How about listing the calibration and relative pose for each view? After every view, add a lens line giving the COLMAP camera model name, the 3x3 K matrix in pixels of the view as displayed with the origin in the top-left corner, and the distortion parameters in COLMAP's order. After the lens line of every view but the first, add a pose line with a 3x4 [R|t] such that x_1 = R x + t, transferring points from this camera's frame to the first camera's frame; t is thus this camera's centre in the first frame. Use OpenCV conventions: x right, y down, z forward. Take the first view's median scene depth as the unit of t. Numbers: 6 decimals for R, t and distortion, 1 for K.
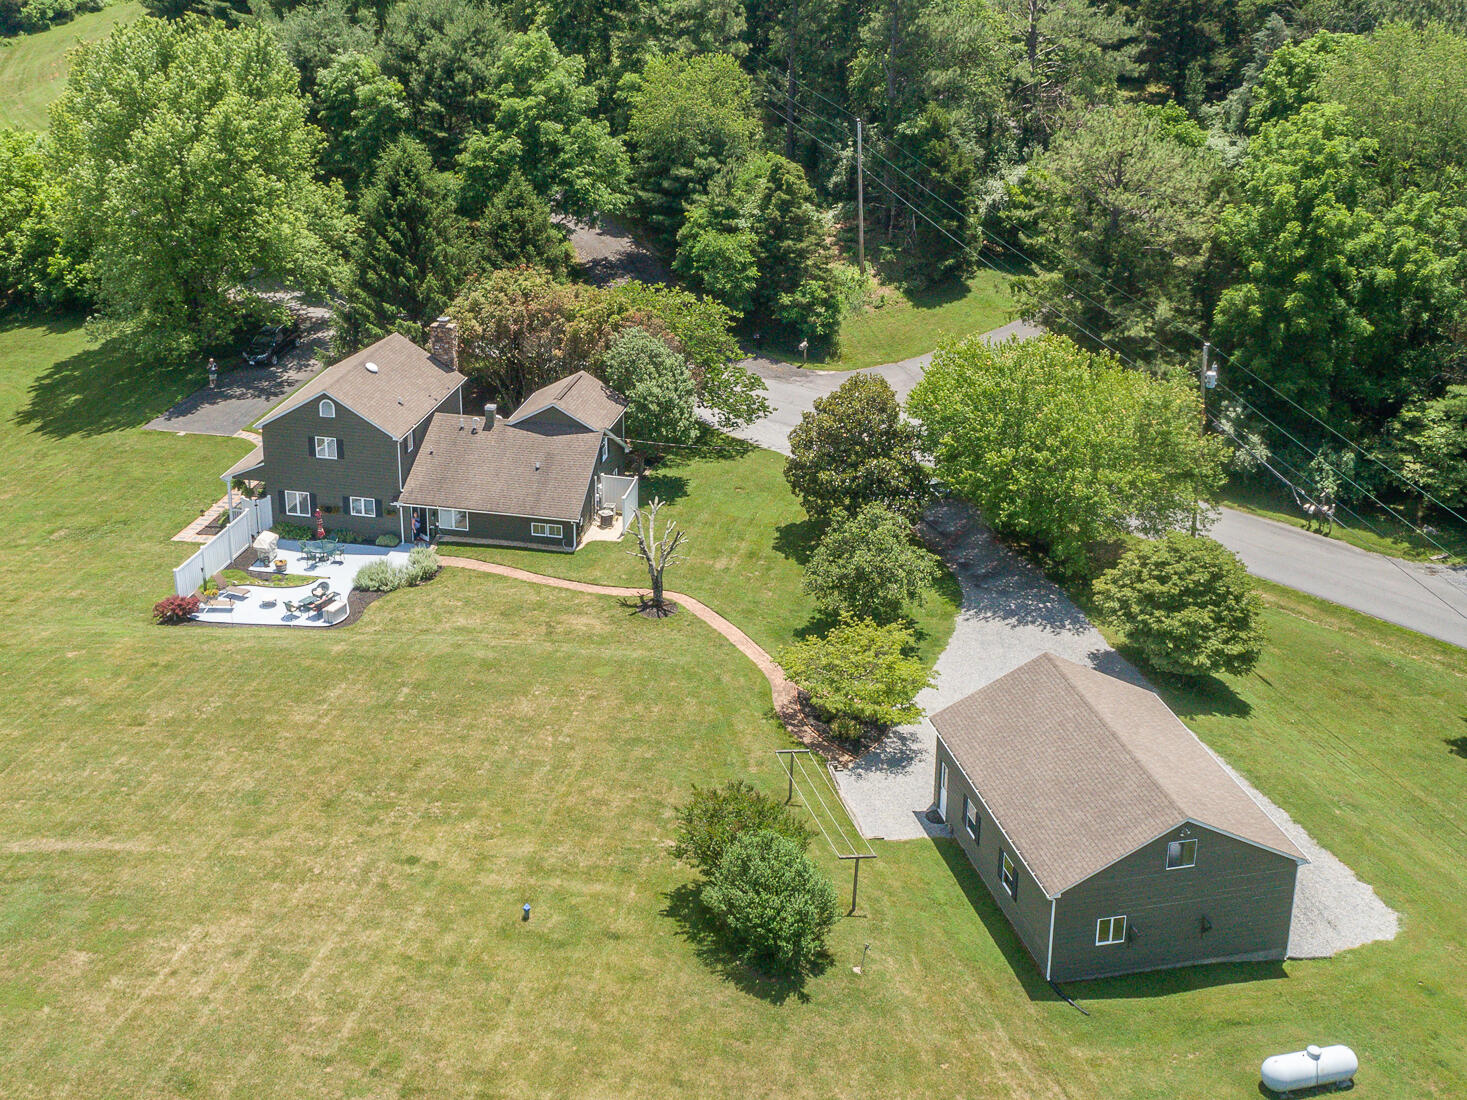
lens RADIAL K [[1923.0, 0, 727.8], [0, 1923.0, 387.1], [0, 0, 1]] dist [-0.025863, 0.008669]
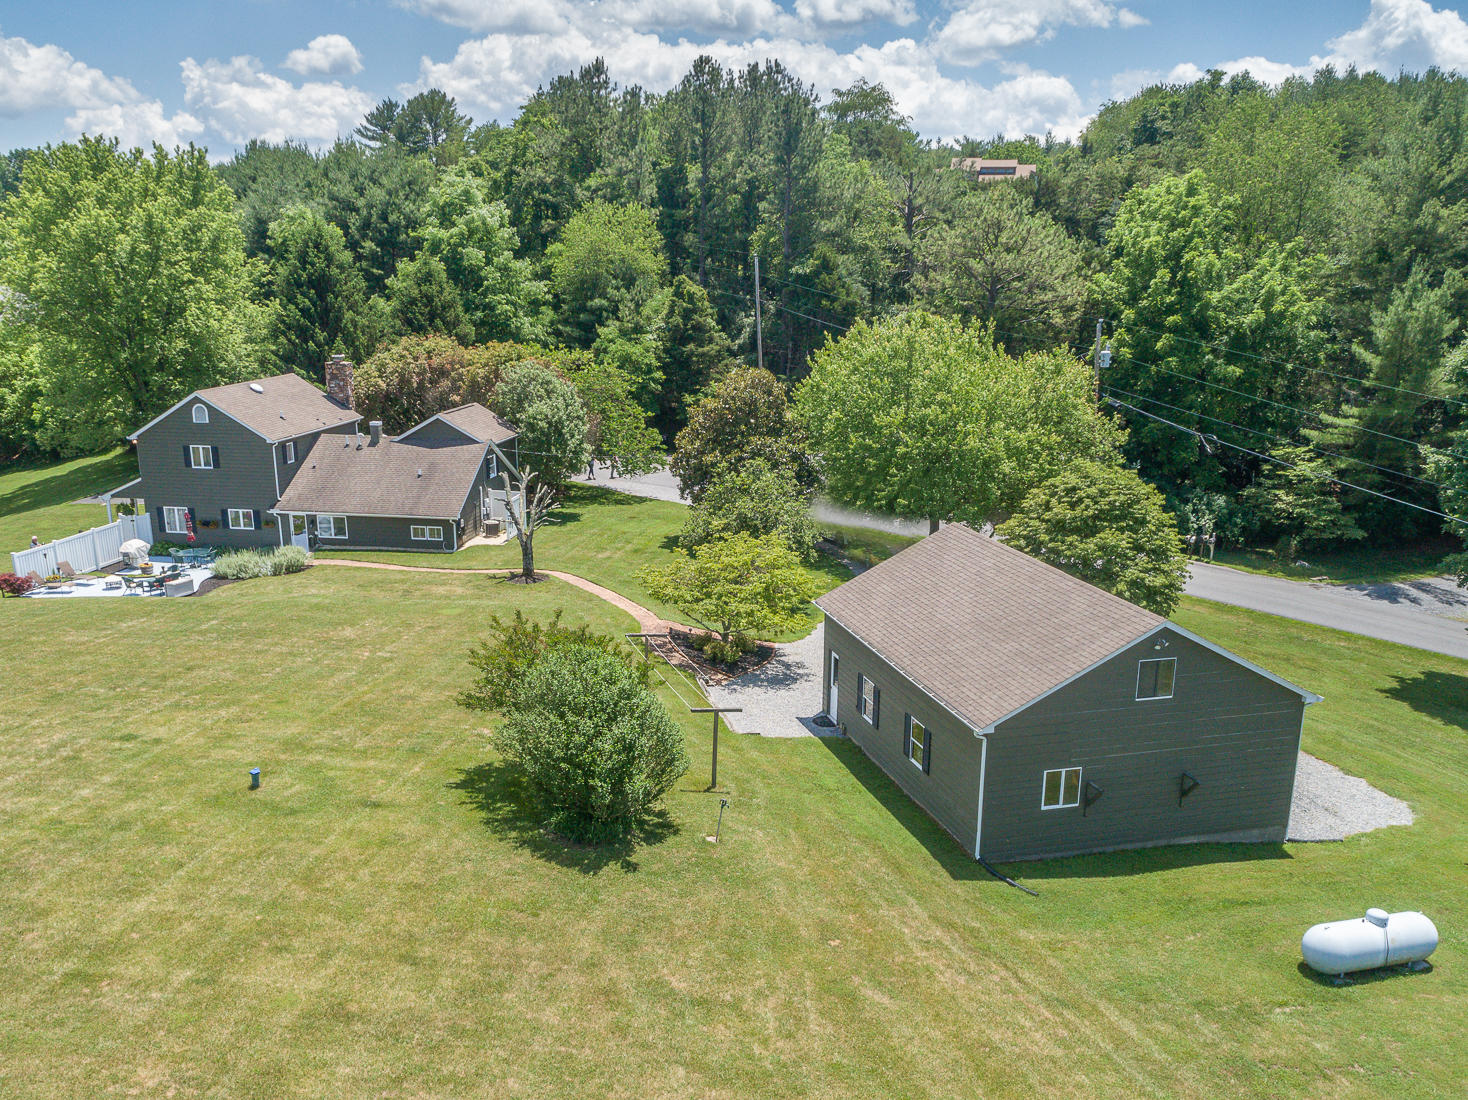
lens RADIAL K [[1337.7, 0, 733.5], [0, 1337.7, 660.8], [0, 0, 1]] dist [-0.022154, 0.002187]
pose [[0.999455, -0.014641, 0.029589, 0.039623], [0.015587, 0.999366, -0.032004, 0.162242], [-0.029102, 0.032448, 0.999050, 0.321813]]
